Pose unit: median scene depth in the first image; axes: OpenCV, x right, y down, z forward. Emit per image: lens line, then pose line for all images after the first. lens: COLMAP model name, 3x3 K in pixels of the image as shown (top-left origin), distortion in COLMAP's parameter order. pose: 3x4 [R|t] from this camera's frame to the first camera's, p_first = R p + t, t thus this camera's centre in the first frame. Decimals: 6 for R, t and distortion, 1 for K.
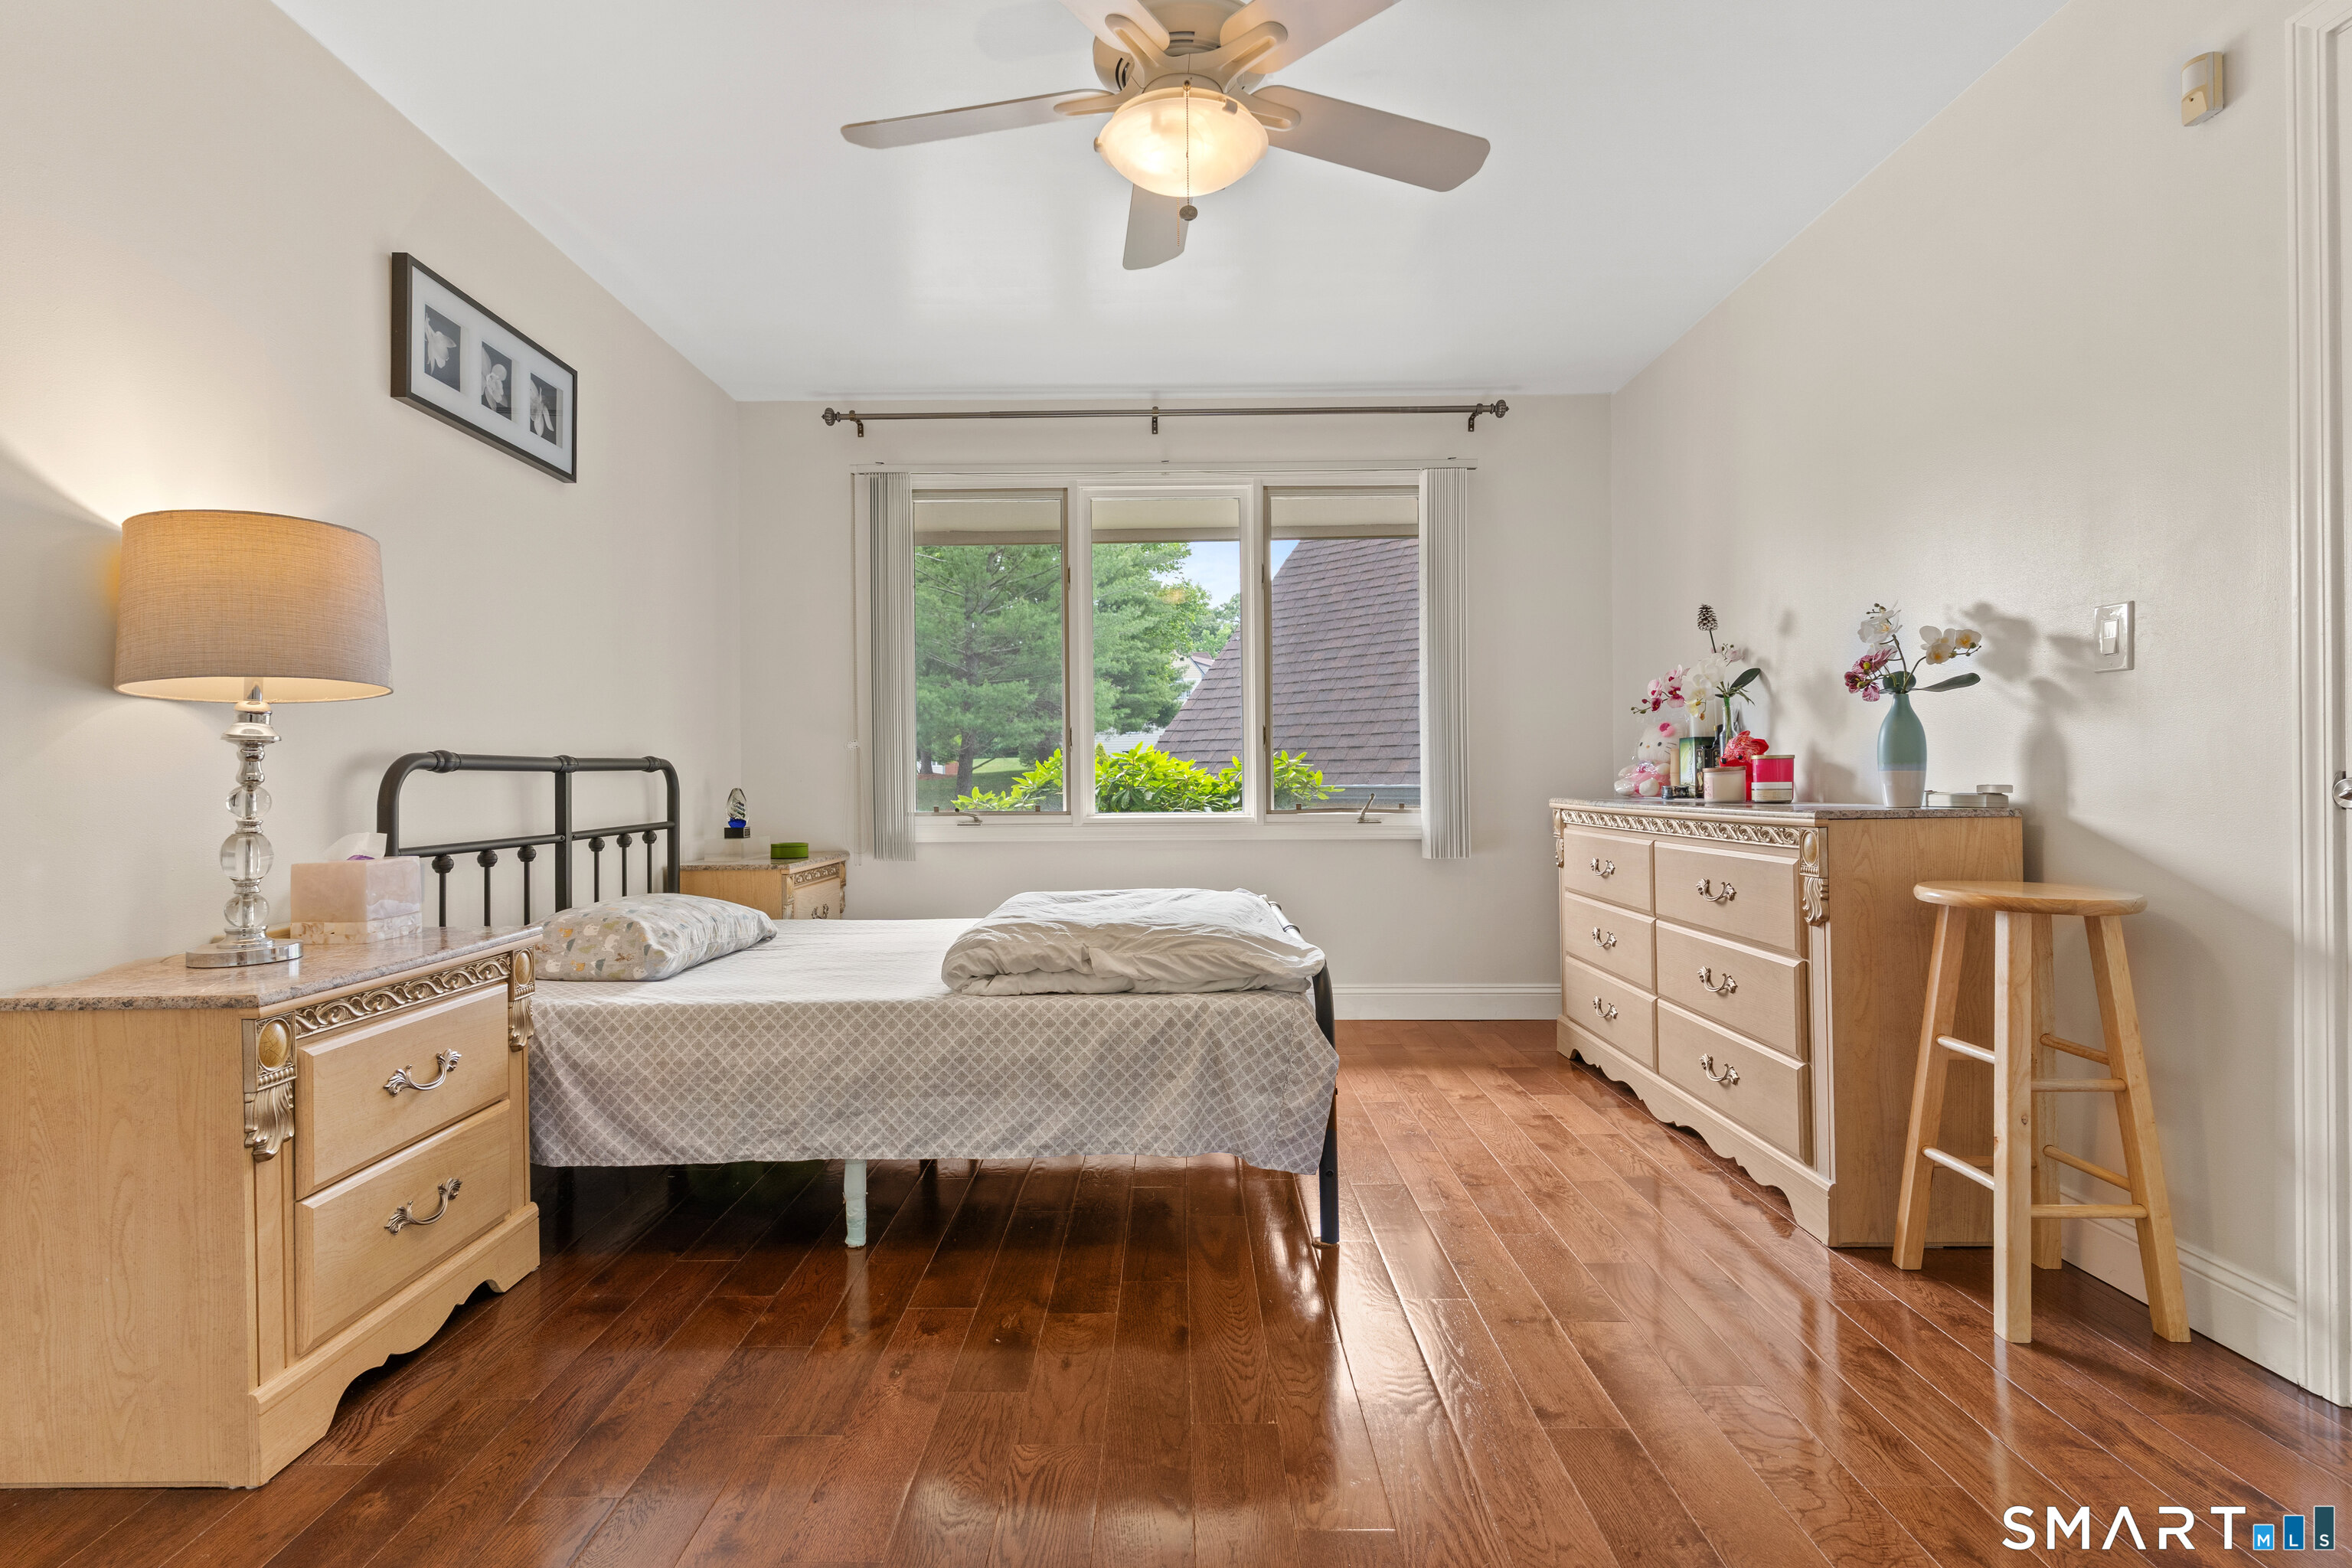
lens RADIAL K [[1125.1, 0, 1176.0], [0, 1125.1, 784.0], [0, 0, 1]] dist [0.000798, 0.001165]
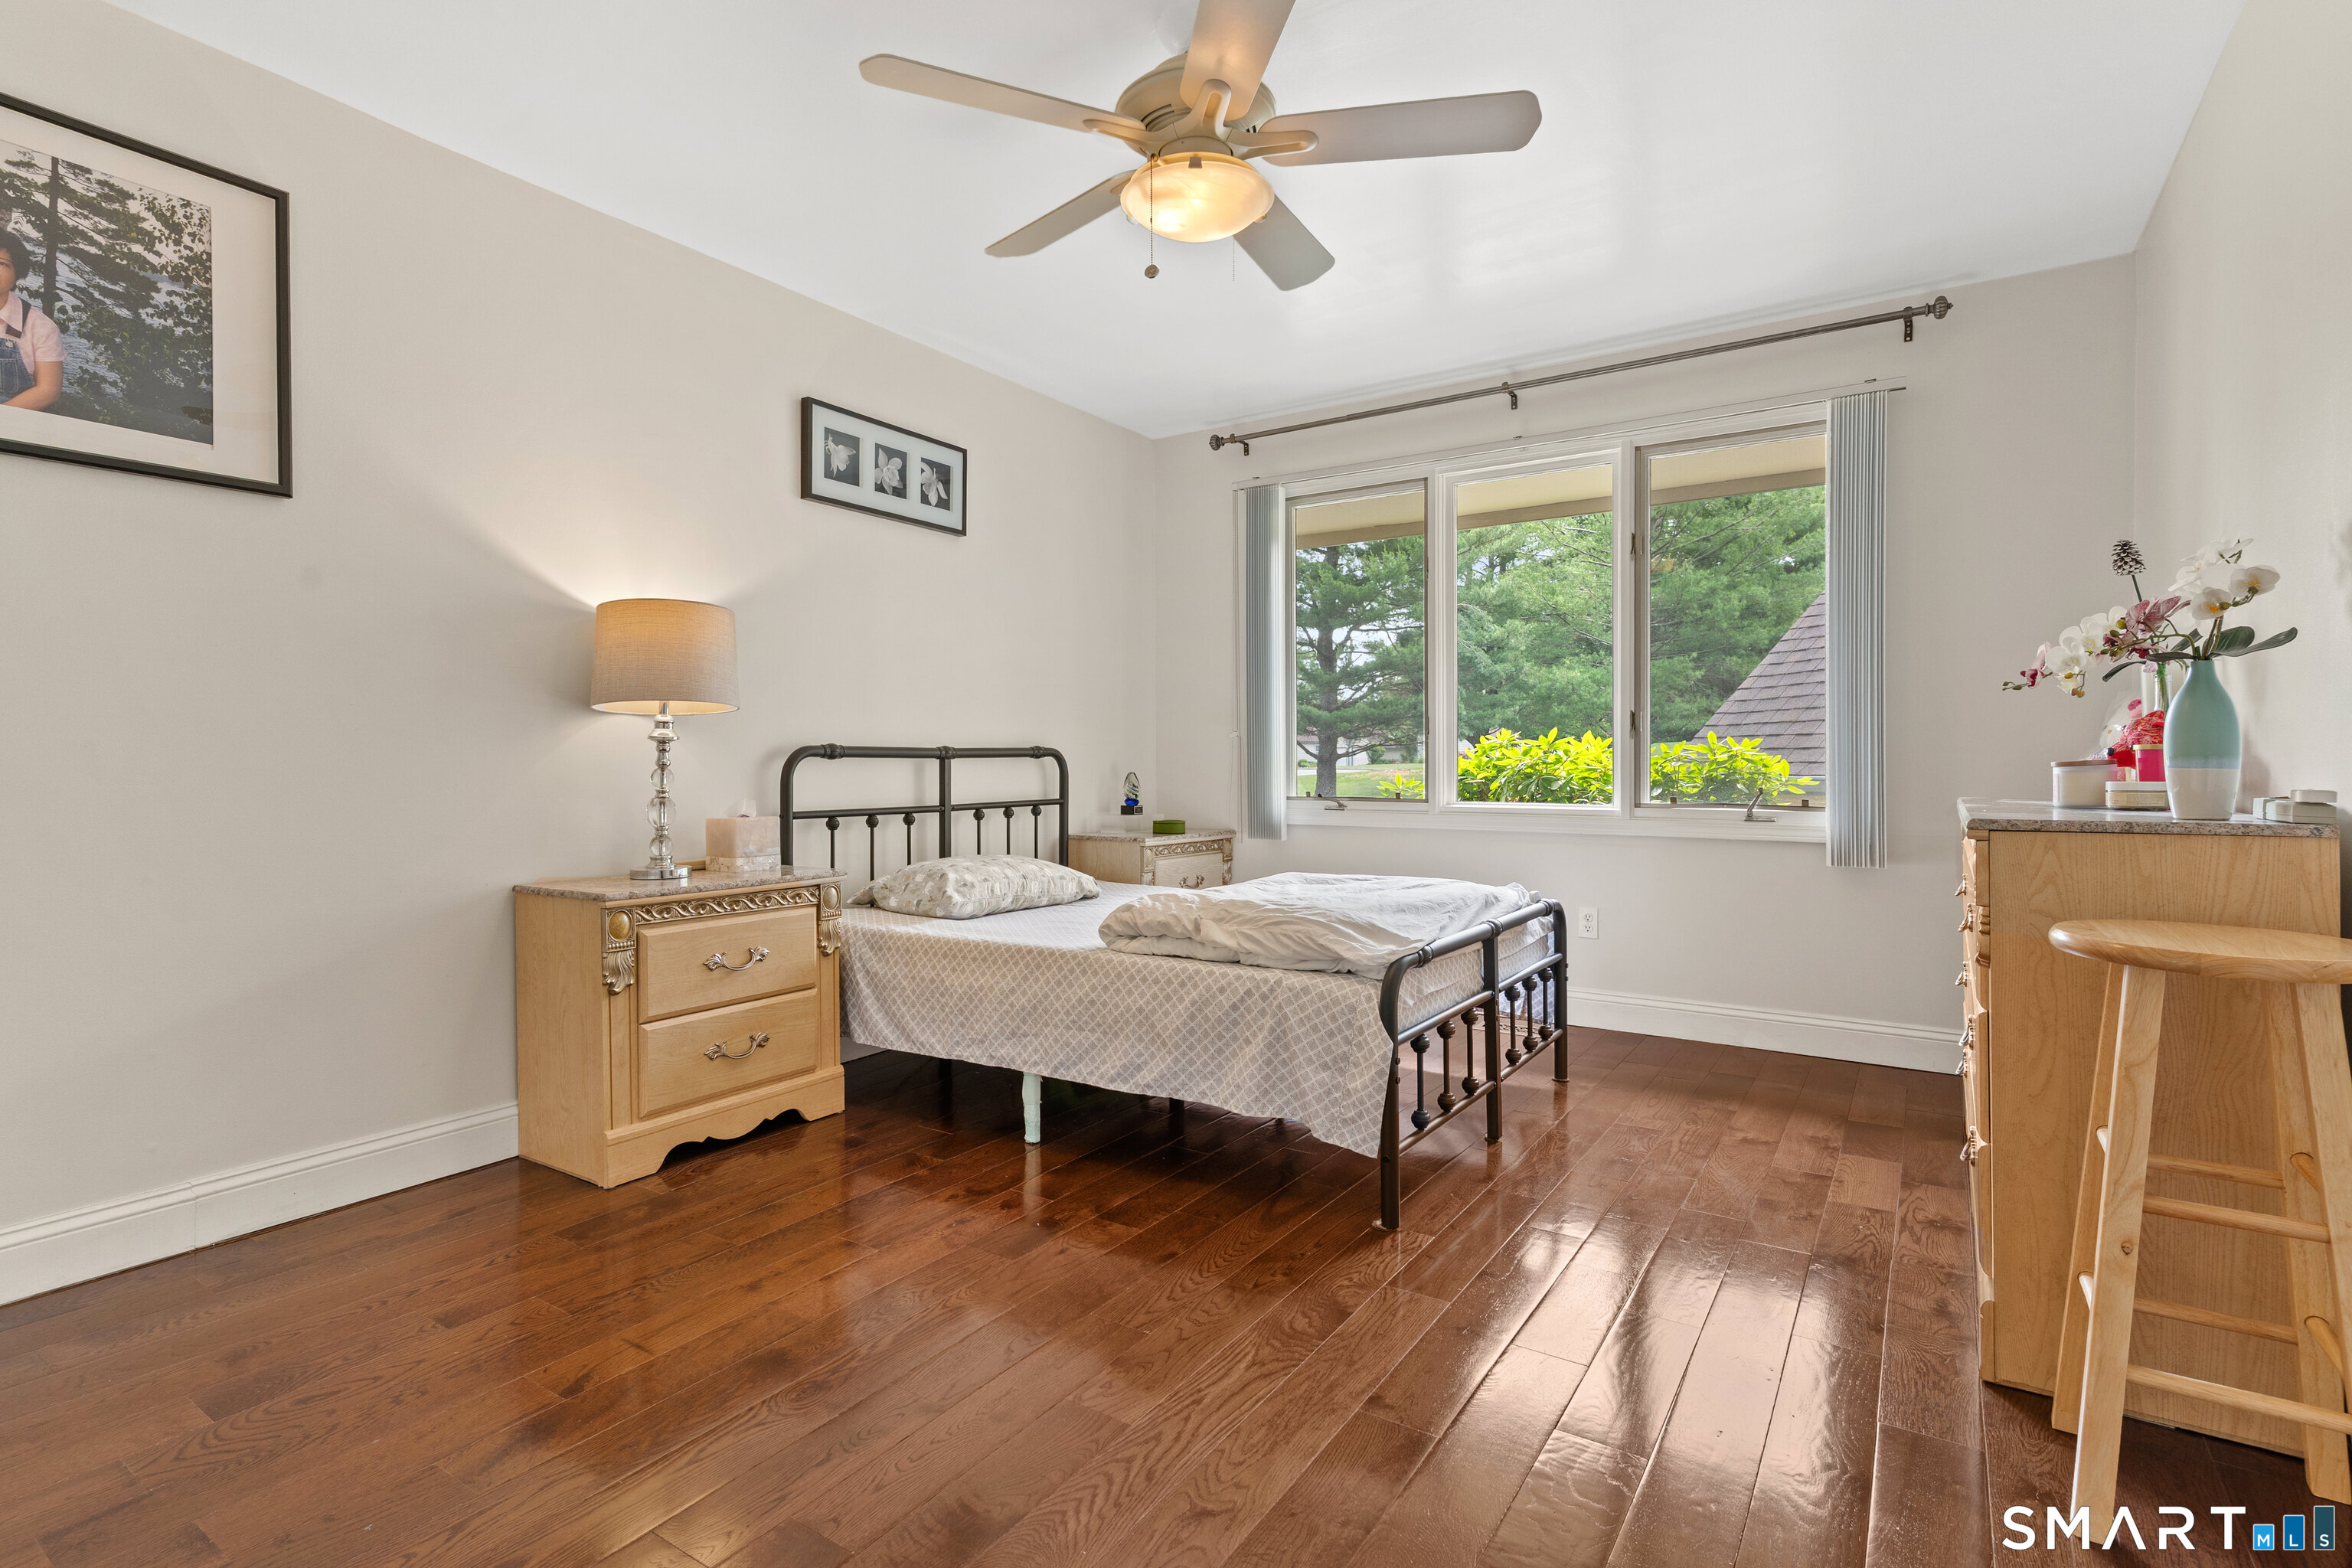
lens RADIAL K [[1152.3, 0, 1176.0], [0, 1152.3, 784.0], [0, 0, 1]] dist [0.004497, 0.000149]
pose [[0.834237, 0.017767, -0.551120, 0.547454], [-0.009994, 0.999804, 0.017103, -0.008685], [0.551316, -0.008760, 0.834251, 0.029593]]
